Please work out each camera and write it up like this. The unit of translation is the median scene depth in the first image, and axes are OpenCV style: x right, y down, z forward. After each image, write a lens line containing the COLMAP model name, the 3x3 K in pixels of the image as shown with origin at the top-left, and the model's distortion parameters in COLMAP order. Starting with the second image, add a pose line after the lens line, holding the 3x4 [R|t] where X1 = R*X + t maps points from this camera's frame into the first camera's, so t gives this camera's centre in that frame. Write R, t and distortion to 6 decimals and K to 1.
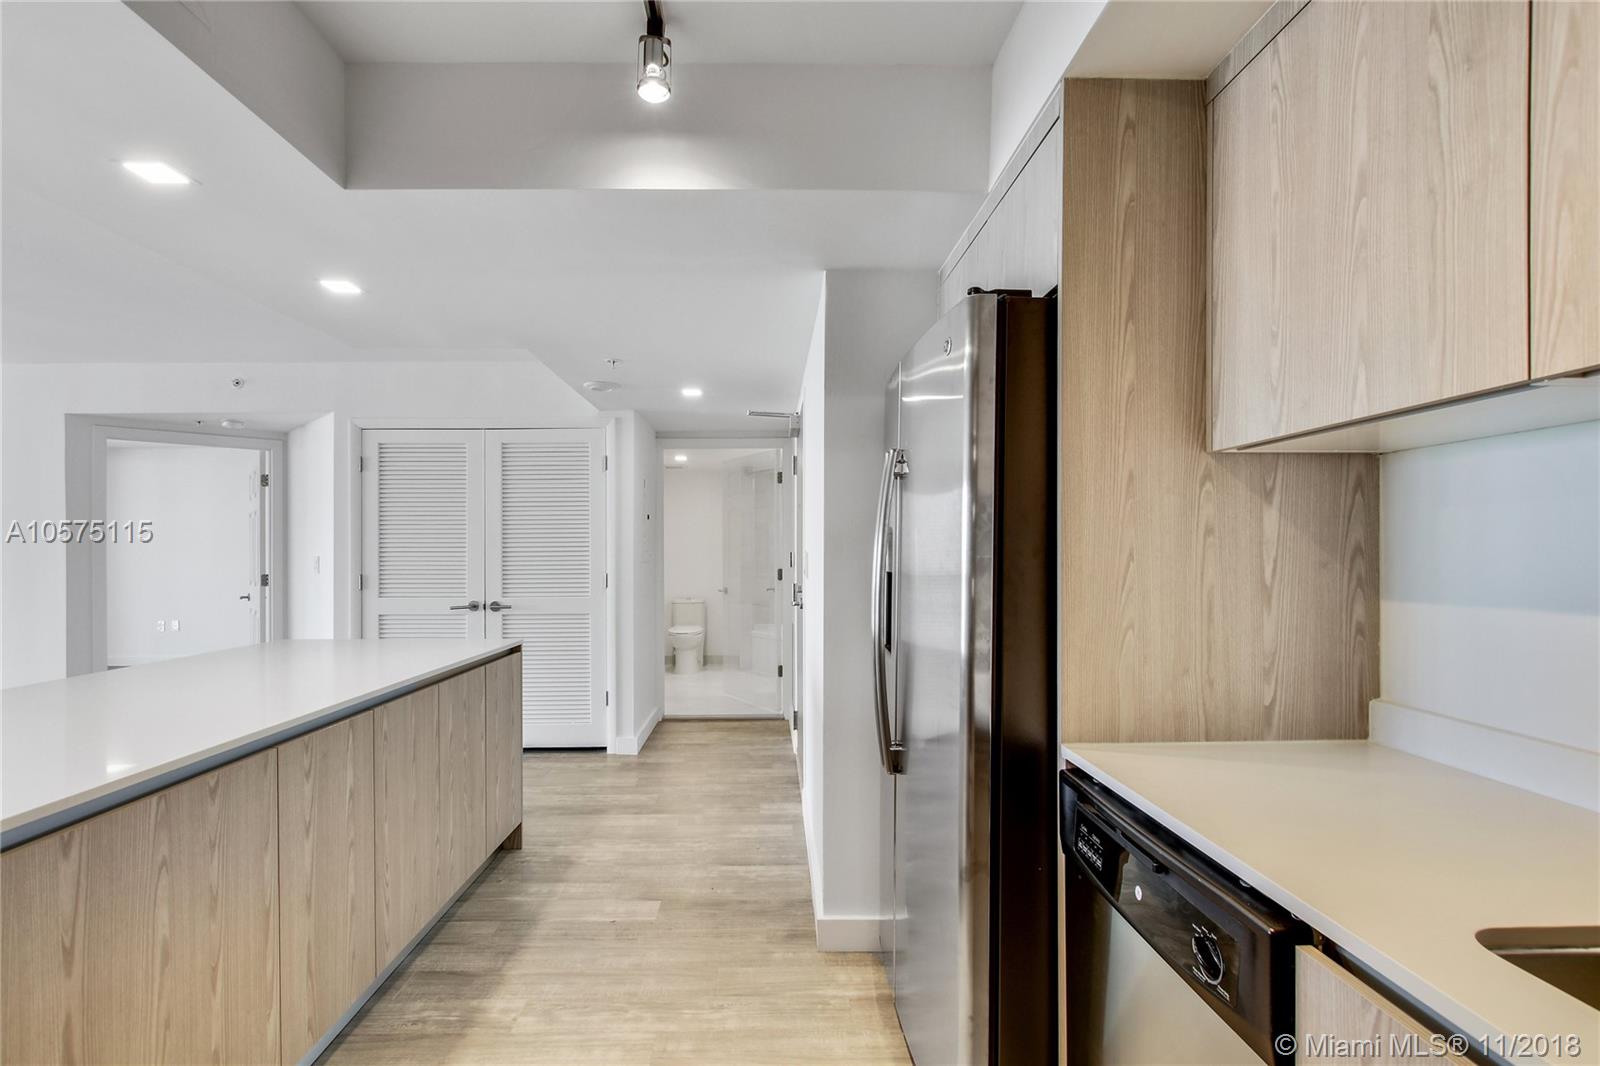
lens RADIAL K [[755.7, 0, 782.5], [0, 755.7, 543.0], [0, 0, 1]] dist [-0.016181, 0.004372]
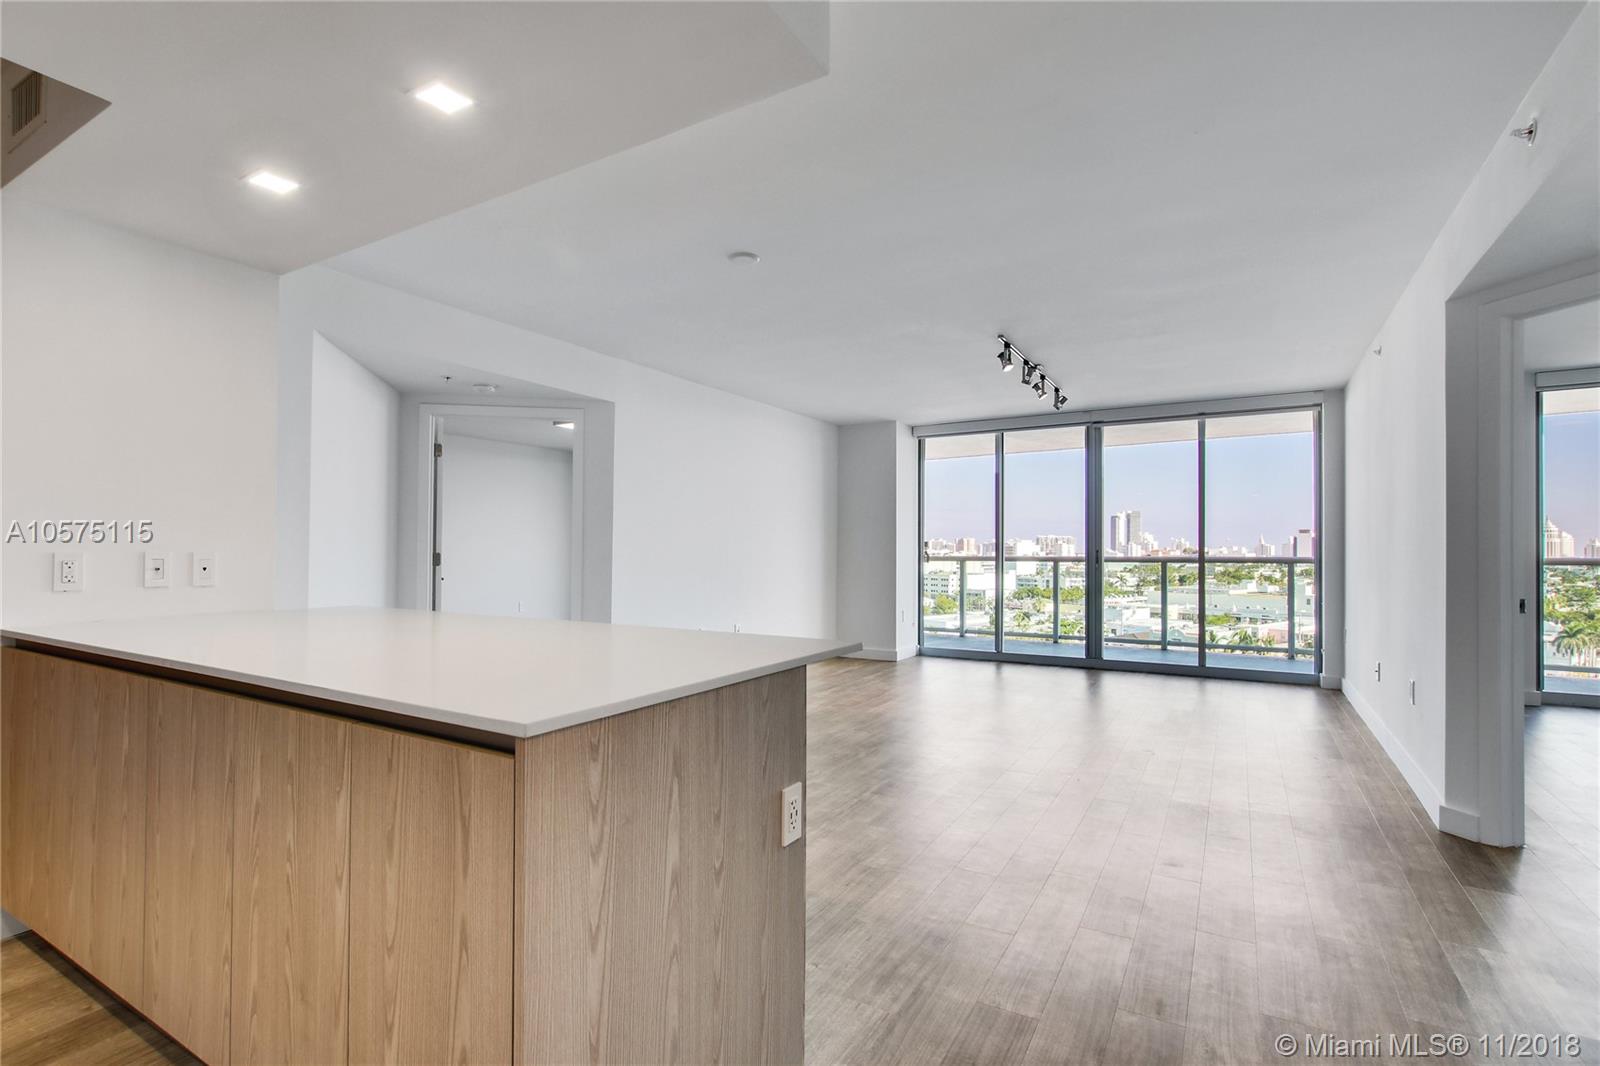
lens RADIAL K [[755.7, 0, 787.7], [0, 755.7, 552.1], [0, 0, 1]] dist [-0.016181, 0.004372]
pose [[-0.542472, 0.007399, -0.840042, -0.099133], [0.008729, 0.999957, 0.003170, 0.038552], [0.840029, -0.005613, -0.542513, 0.863158]]
